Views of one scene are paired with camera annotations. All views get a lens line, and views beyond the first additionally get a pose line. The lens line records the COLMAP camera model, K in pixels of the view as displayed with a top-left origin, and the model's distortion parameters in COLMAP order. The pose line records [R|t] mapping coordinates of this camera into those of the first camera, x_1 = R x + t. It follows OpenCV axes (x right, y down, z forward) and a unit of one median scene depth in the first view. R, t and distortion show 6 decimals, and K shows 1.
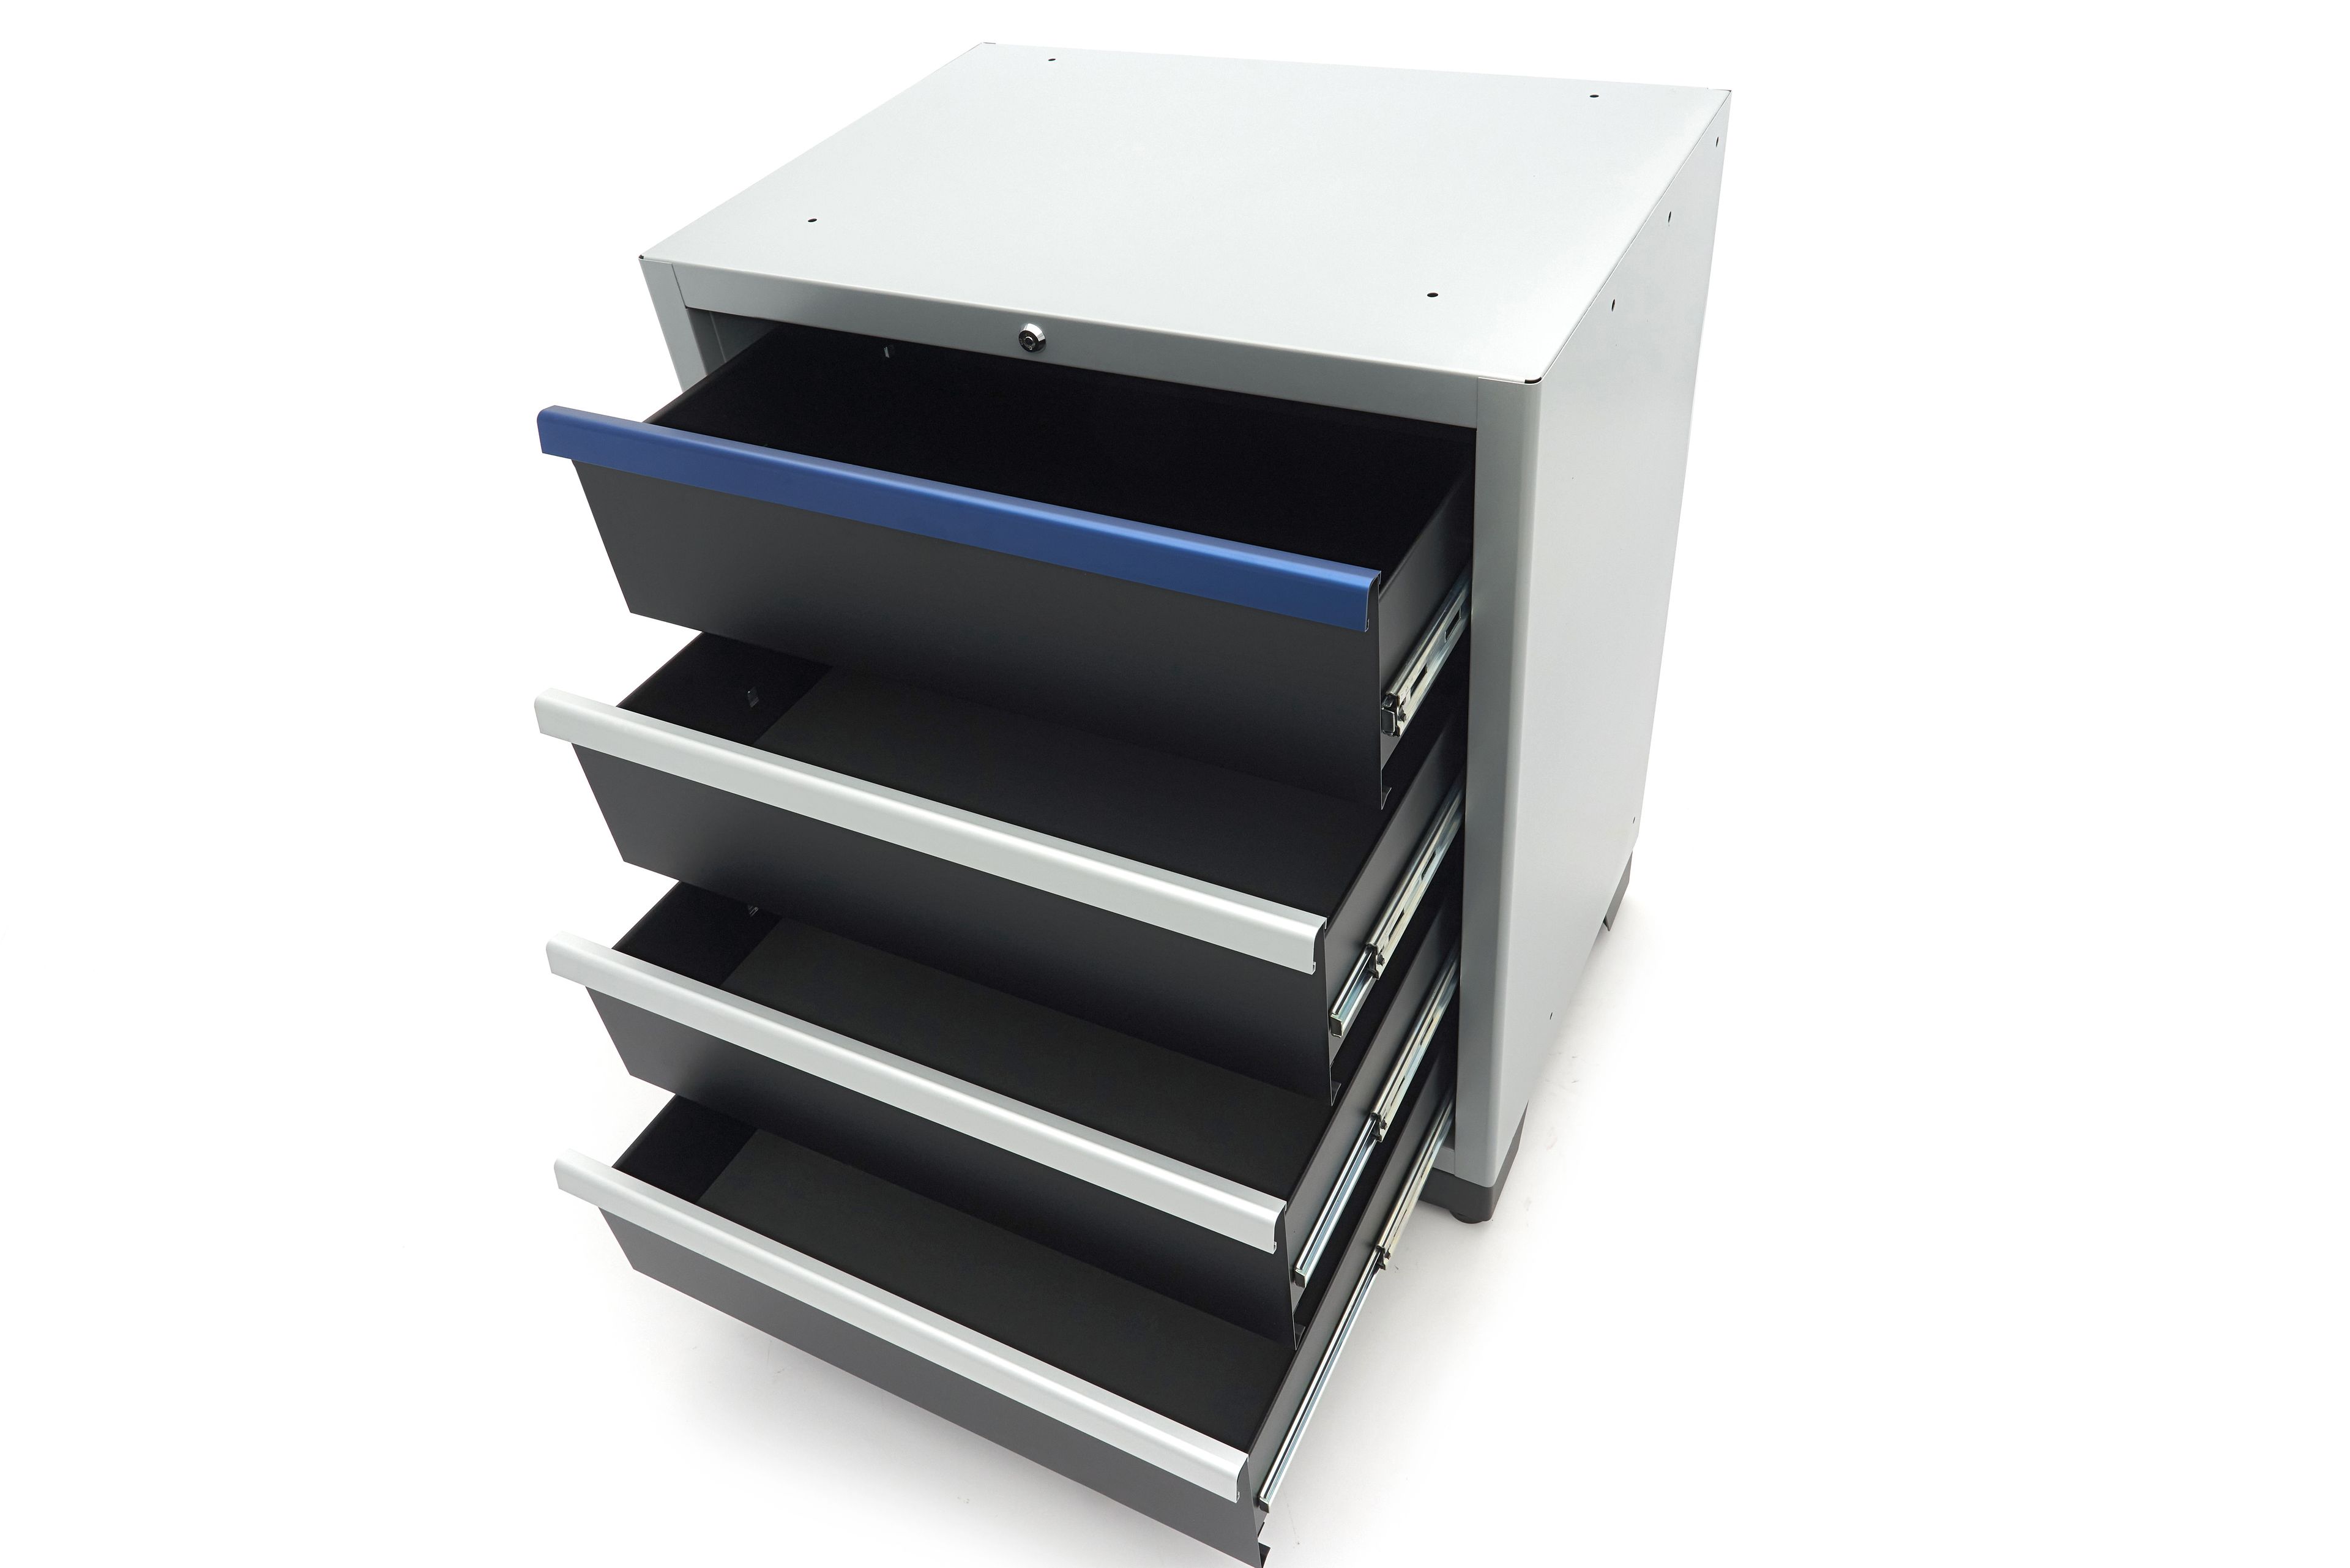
lens RADIAL K [[1624.8, 0, 1169.0], [0, 1624.8, 741.5], [0, 0, 1]] dist [0.000193, -0.000210]
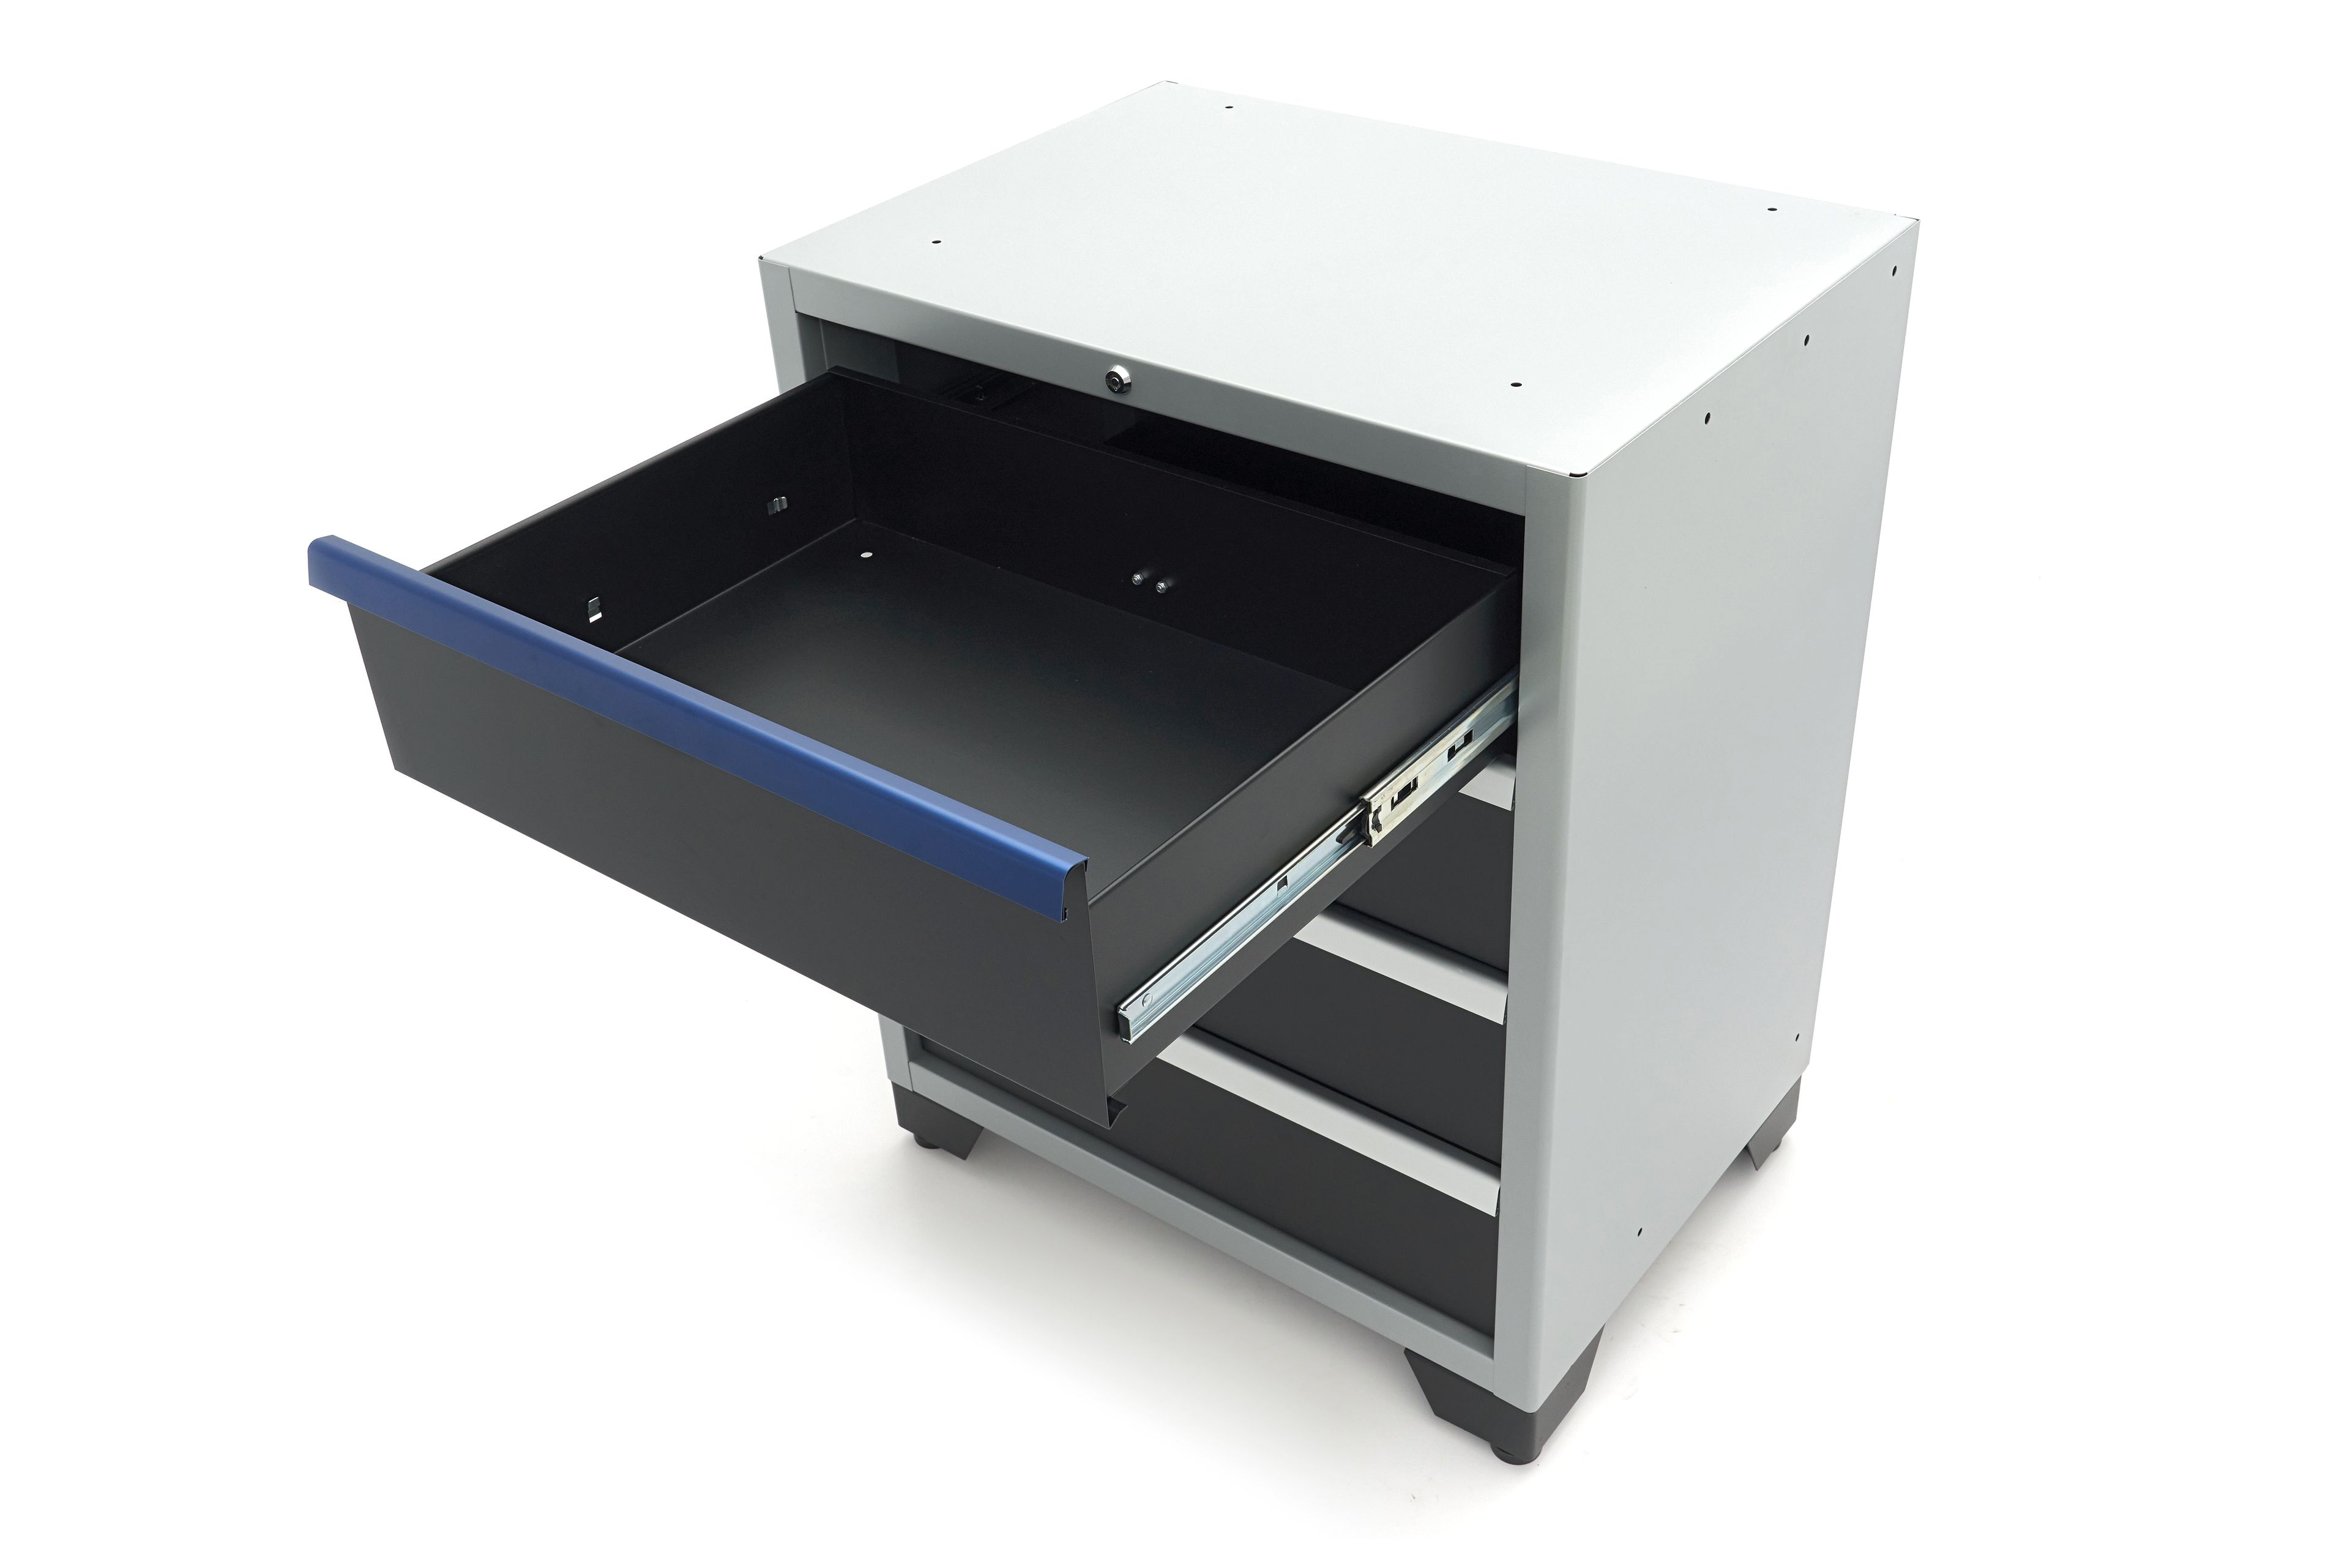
lens RADIAL K [[2284.1, 0, 1175.0], [0, 2284.1, 784.0], [0, 0, 1]] dist [-0.001140, -0.000394]
pose [[0.981995, 0.143020, -0.123418, 0.153696], [-0.154214, 0.984248, -0.086455, 0.108752], [0.109109, 0.103931, 0.988582, -0.346505]]
